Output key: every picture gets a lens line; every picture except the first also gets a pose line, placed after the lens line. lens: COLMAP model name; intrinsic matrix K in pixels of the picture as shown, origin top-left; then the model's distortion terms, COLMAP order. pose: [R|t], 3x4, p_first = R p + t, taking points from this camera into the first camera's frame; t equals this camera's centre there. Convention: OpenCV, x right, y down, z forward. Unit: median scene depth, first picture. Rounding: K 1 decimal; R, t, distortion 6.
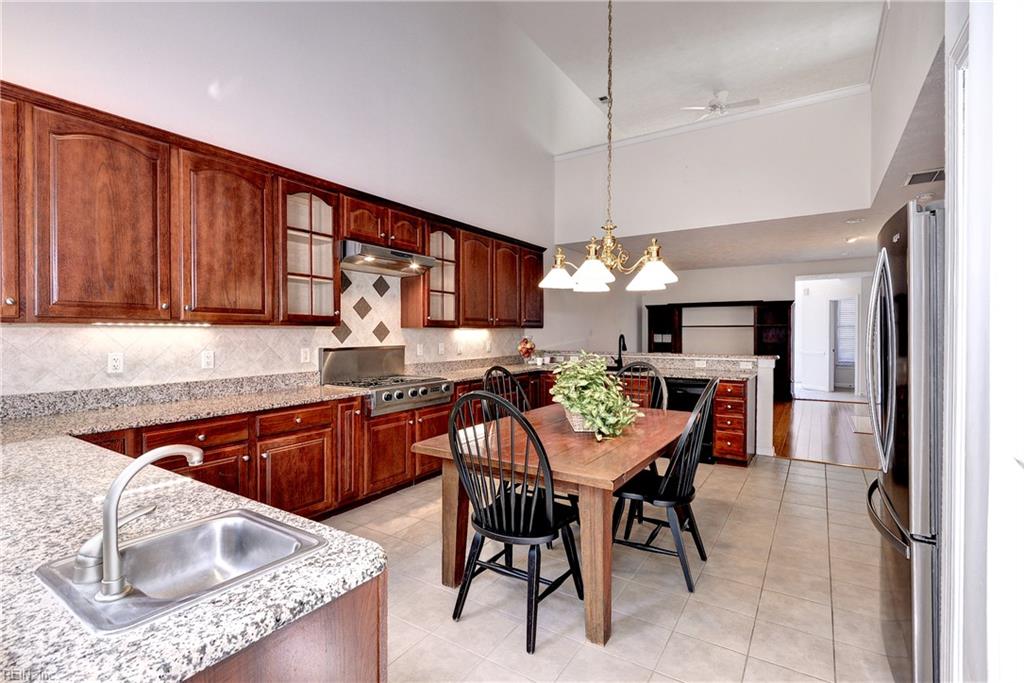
lens RADIAL K [[479.5, 0, 515.3], [0, 479.5, 339.7], [0, 0, 1]] dist [0.013518, -0.006278]
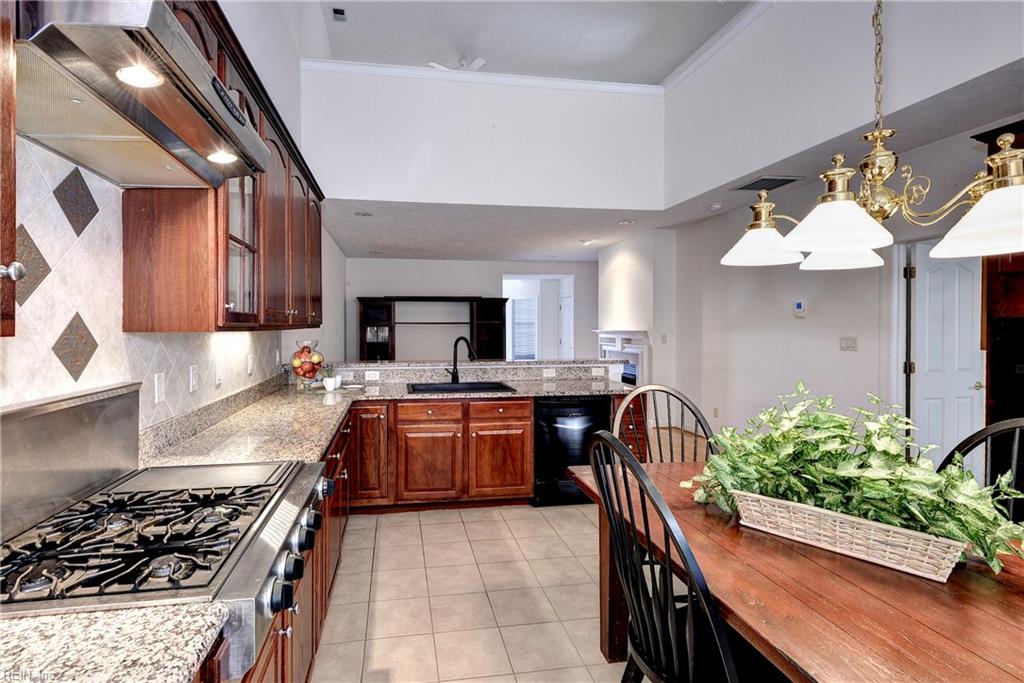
lens RADIAL K [[479.5, 0, 502.5], [0, 479.5, 331.5], [0, 0, 1]] dist [0.013518, -0.006278]
pose [[0.708161, -0.014414, 0.705904, -0.290970], [0.019524, 0.999809, 0.000830, -0.020321], [-0.705781, 0.013195, 0.708307, 0.559189]]
